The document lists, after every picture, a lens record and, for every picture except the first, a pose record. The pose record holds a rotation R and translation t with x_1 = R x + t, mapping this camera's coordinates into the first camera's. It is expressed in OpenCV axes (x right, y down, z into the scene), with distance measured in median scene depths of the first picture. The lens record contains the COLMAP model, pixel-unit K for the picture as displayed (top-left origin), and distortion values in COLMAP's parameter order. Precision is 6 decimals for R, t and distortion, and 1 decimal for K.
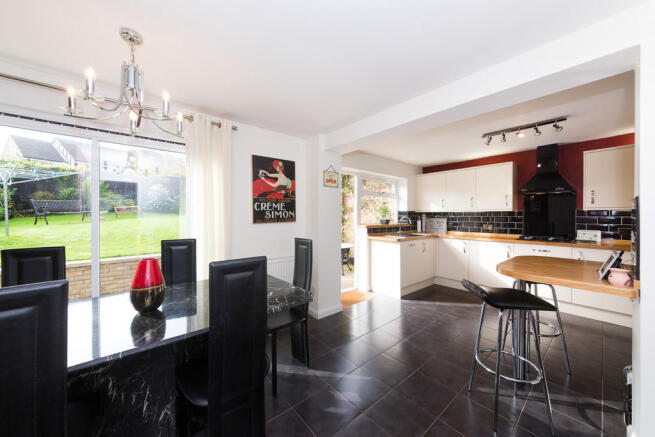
lens RADIAL K [[233.0, 0, 327.5], [0, 233.0, 218.5], [0, 0, 1]] dist [-0.001493, -0.000105]
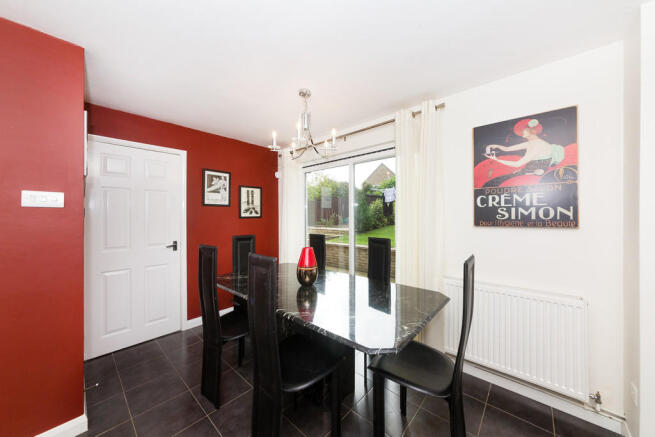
lens RADIAL K [[233.0, 0, 327.5], [0, 233.0, 218.5], [0, 0, 1]] dist [-0.001493, -0.000105]
pose [[0.129995, 0.008223, -0.991481, 0.222900], [-0.008597, 0.999937, 0.007166, -0.003043], [0.991477, 0.007592, 0.130057, 0.334084]]
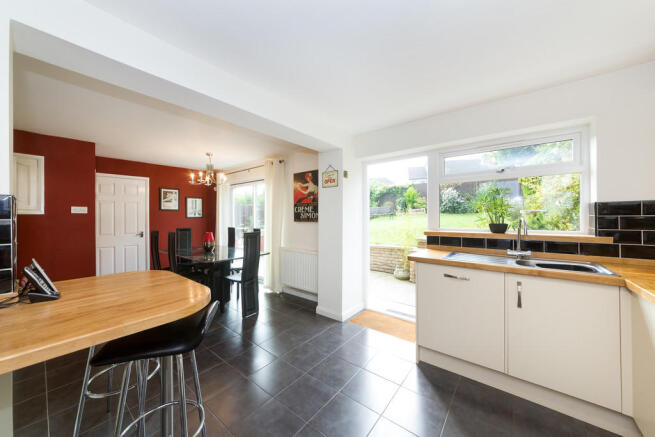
lens RADIAL K [[233.0, 0, 327.5], [0, 233.0, 218.5], [0, 0, 1]] dist [-0.001493, -0.000105]
pose [[0.197598, 0.009004, -0.980242, 0.789597], [-0.007449, 0.999943, 0.007683, -0.008698], [0.980255, 0.005784, 0.197654, 0.647886]]
